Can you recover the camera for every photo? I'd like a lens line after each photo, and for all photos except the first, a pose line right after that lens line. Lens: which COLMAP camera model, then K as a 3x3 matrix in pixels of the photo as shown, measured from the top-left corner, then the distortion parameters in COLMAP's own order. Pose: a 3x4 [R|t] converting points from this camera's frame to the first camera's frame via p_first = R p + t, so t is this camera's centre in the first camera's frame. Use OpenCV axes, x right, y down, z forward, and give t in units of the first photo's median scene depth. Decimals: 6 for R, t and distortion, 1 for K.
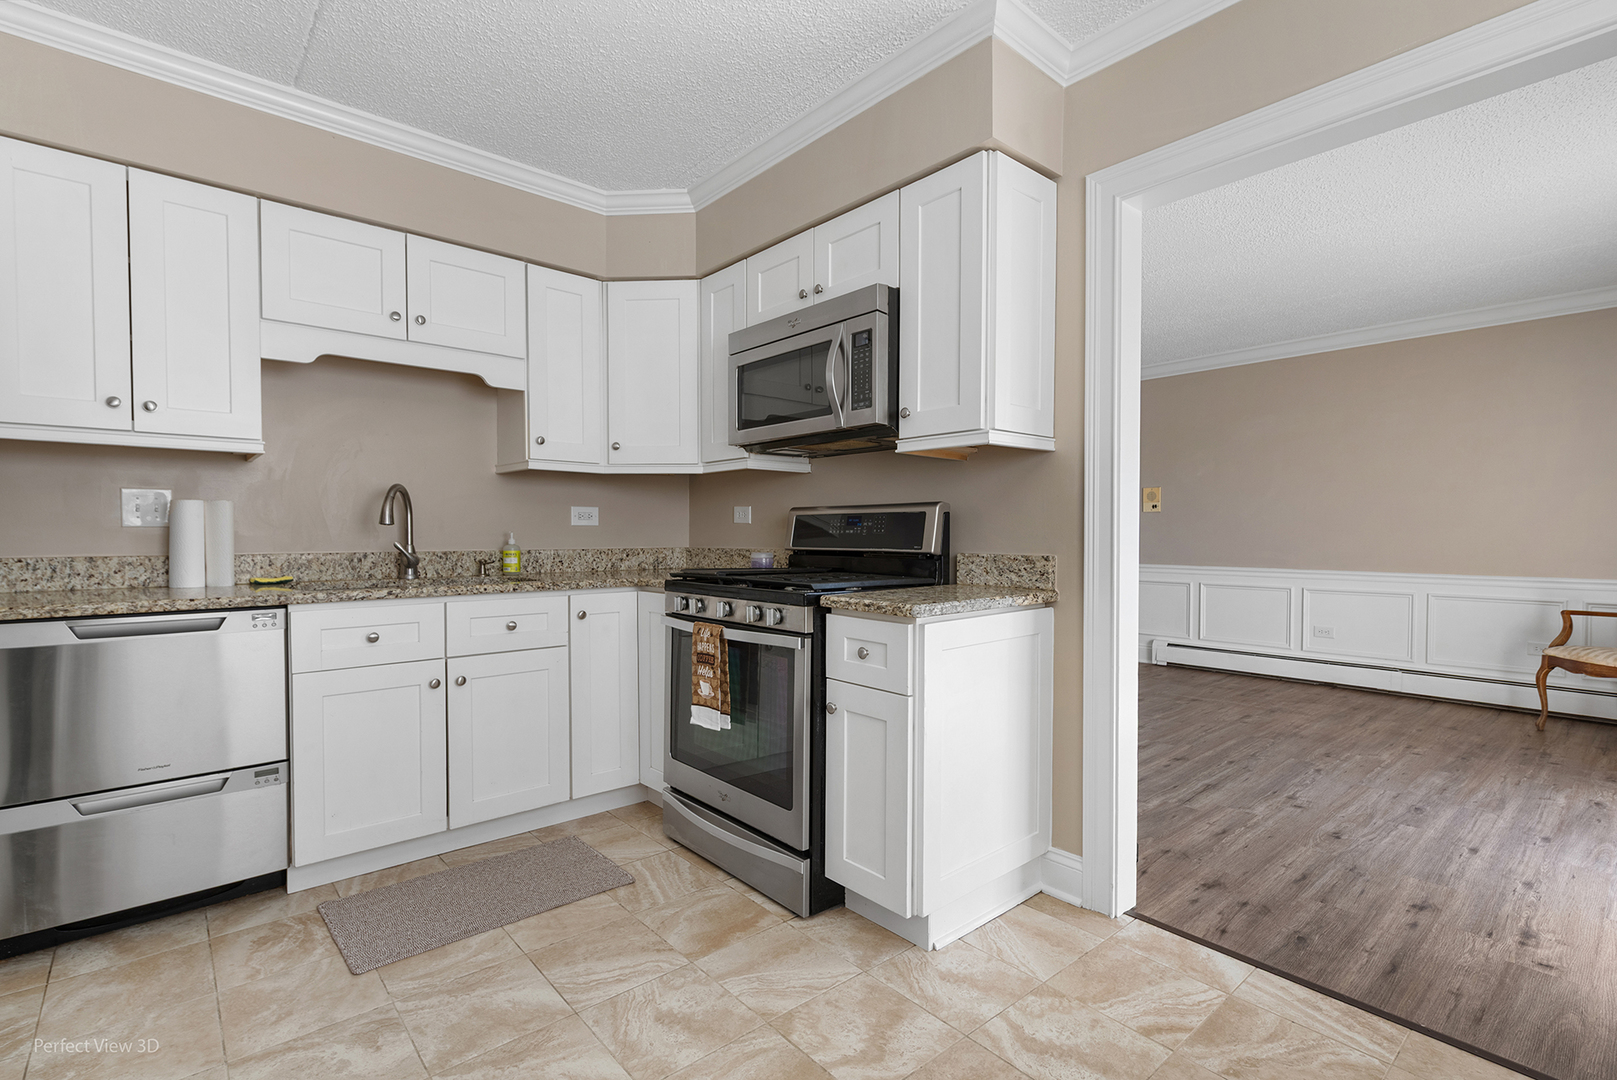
lens RADIAL K [[739.5, 0, 802.3], [0, 739.5, 554.0], [0, 0, 1]] dist [0.009298, -0.002847]
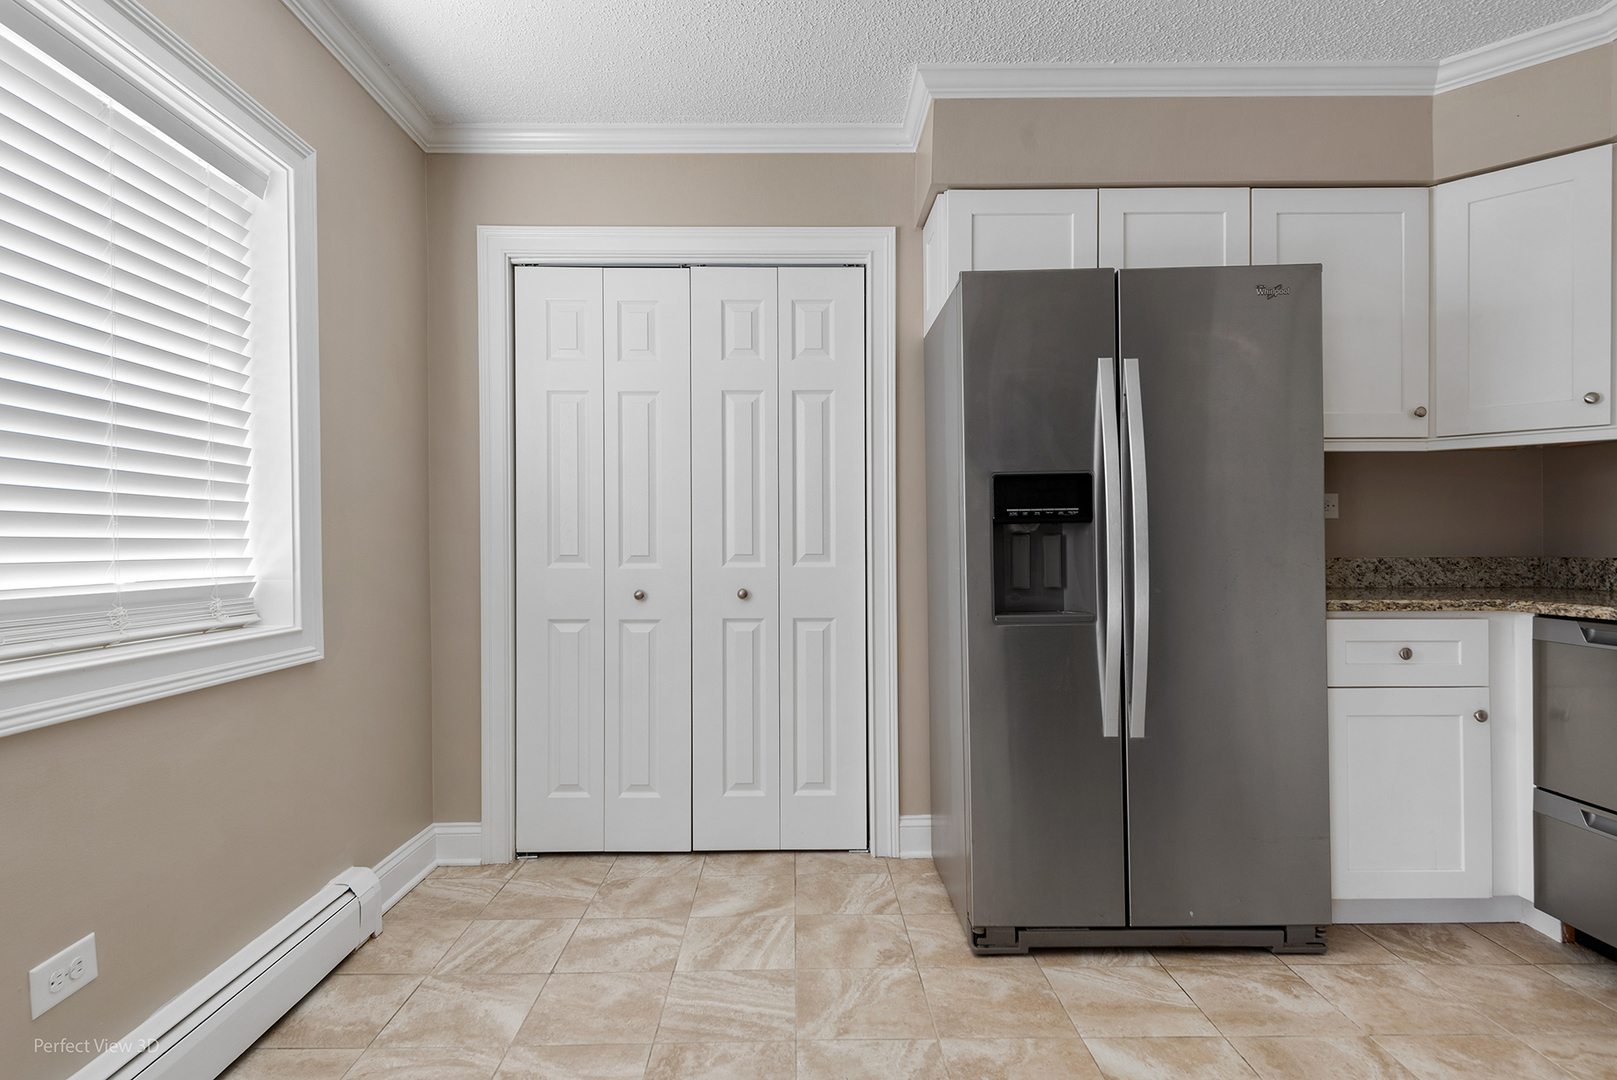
lens RADIAL K [[846.7, 0, 793.2], [0, 846.7, 540.1], [0, 0, 1]] dist [0.013528, -0.002064]
pose [[-0.652078, 0.000160, -0.758152, 0.437207], [-0.014292, 0.999820, 0.012504, -0.016062], [0.758017, 0.018989, -0.651958, 0.740884]]
